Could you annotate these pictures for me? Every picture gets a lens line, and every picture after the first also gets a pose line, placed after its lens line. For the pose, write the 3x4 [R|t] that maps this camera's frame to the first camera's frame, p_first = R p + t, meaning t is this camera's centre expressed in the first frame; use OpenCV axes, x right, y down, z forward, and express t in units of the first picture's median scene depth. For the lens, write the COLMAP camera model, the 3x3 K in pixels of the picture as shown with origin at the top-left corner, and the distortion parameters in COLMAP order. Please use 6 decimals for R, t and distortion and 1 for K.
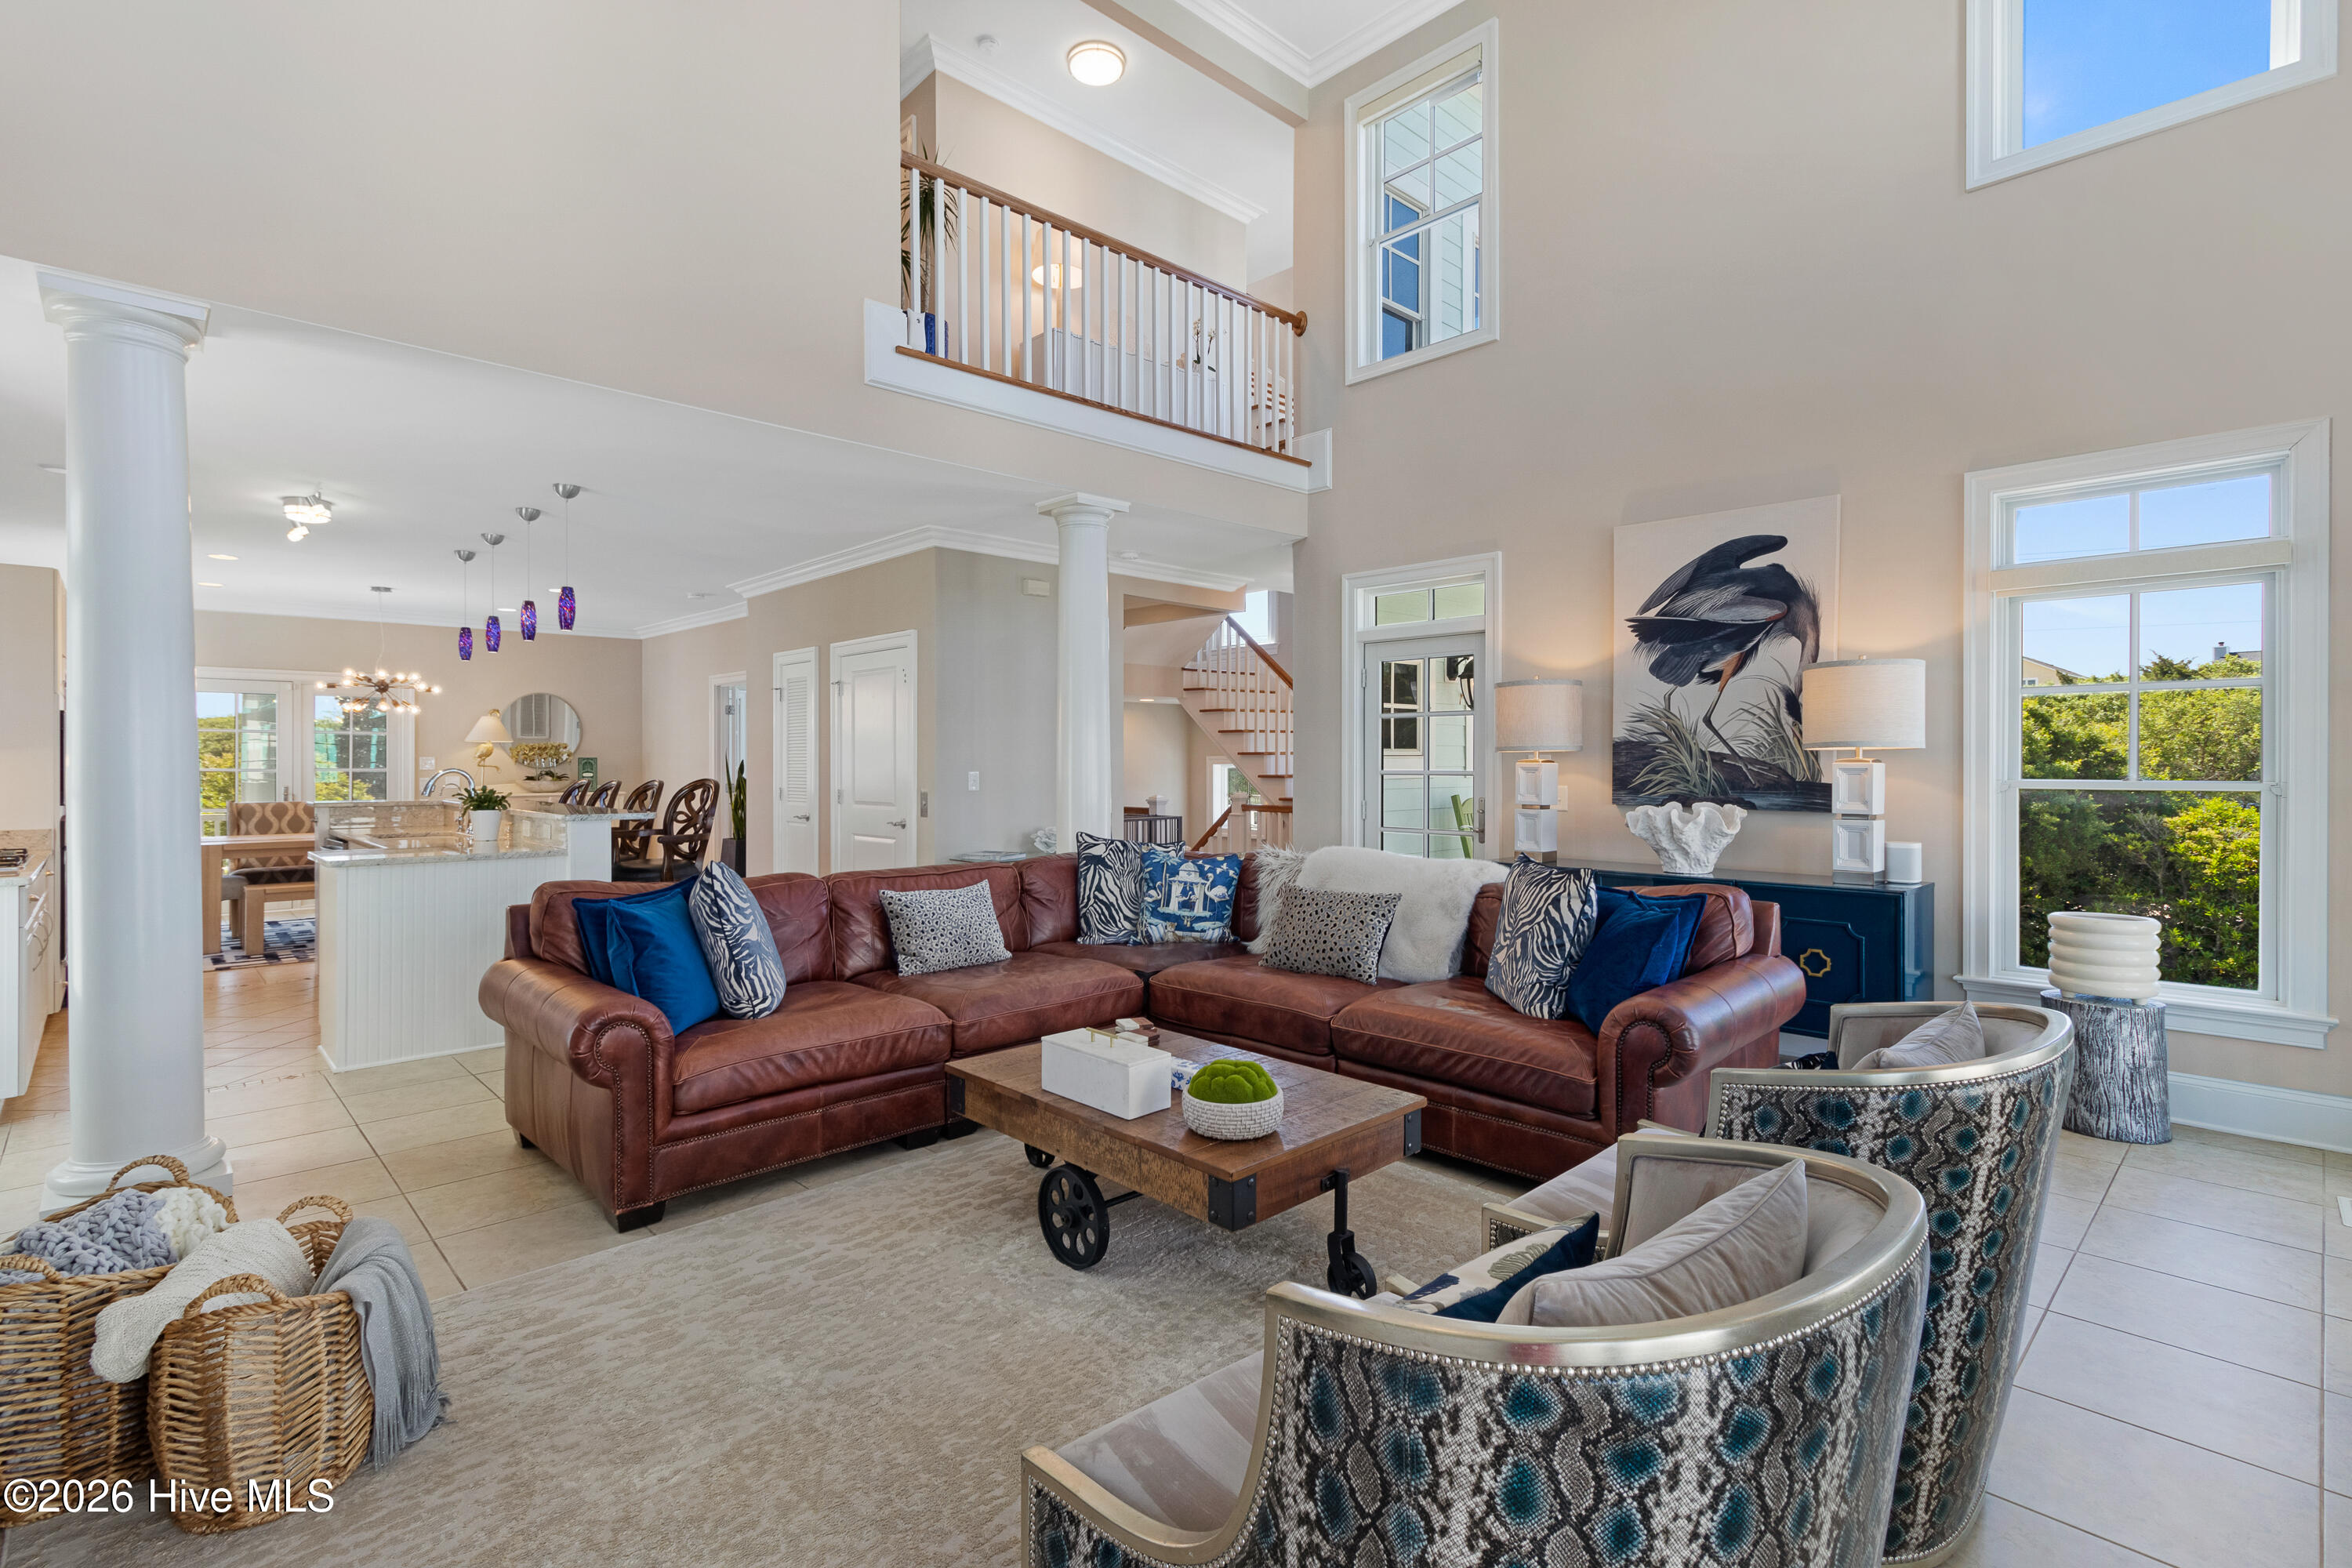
lens RADIAL K [[1097.7, 0, 1173.5], [0, 1097.7, 765.6], [0, 0, 1]] dist [0.017105, 0.000332]
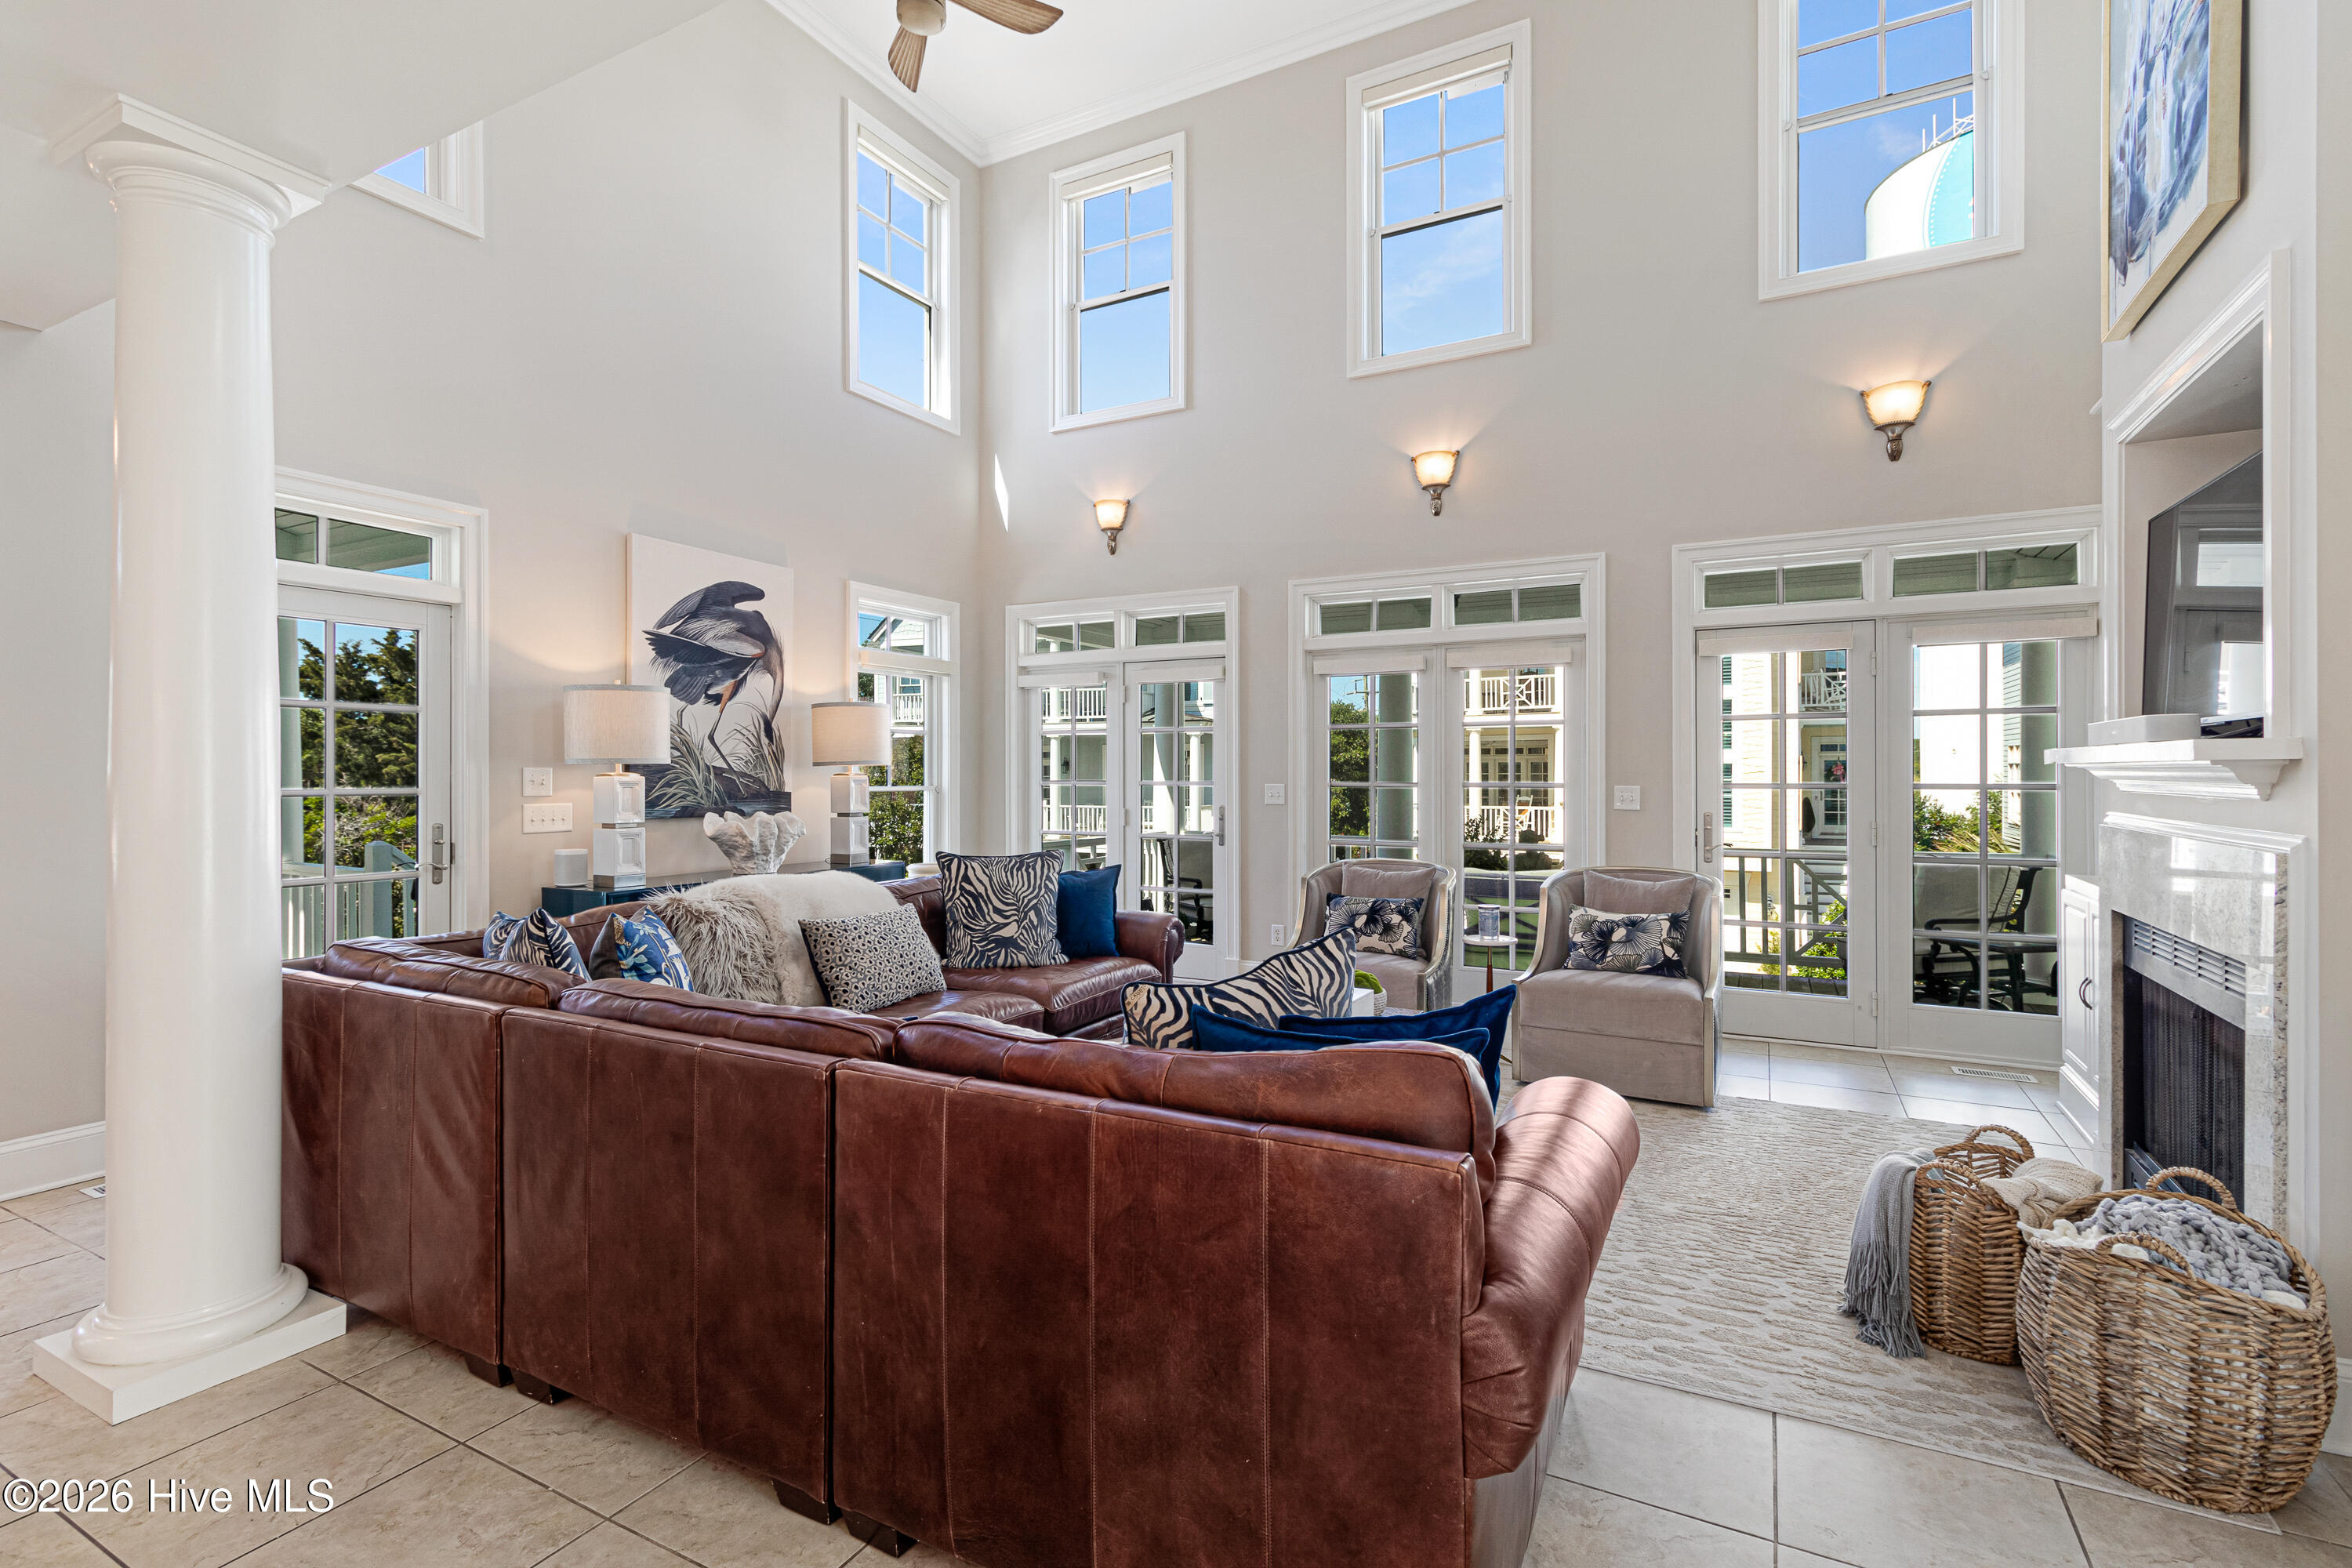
lens RADIAL K [[1092.8, 0, 1163.6], [0, 1092.8, 766.0], [0, 0, 1]] dist [0.005259, -0.000057]
pose [[-0.299123, 0.009218, 0.954170, -0.685518], [0.005742, 0.999953, -0.007860, -0.001561], [-0.954197, 0.003128, -0.299162, 0.883076]]
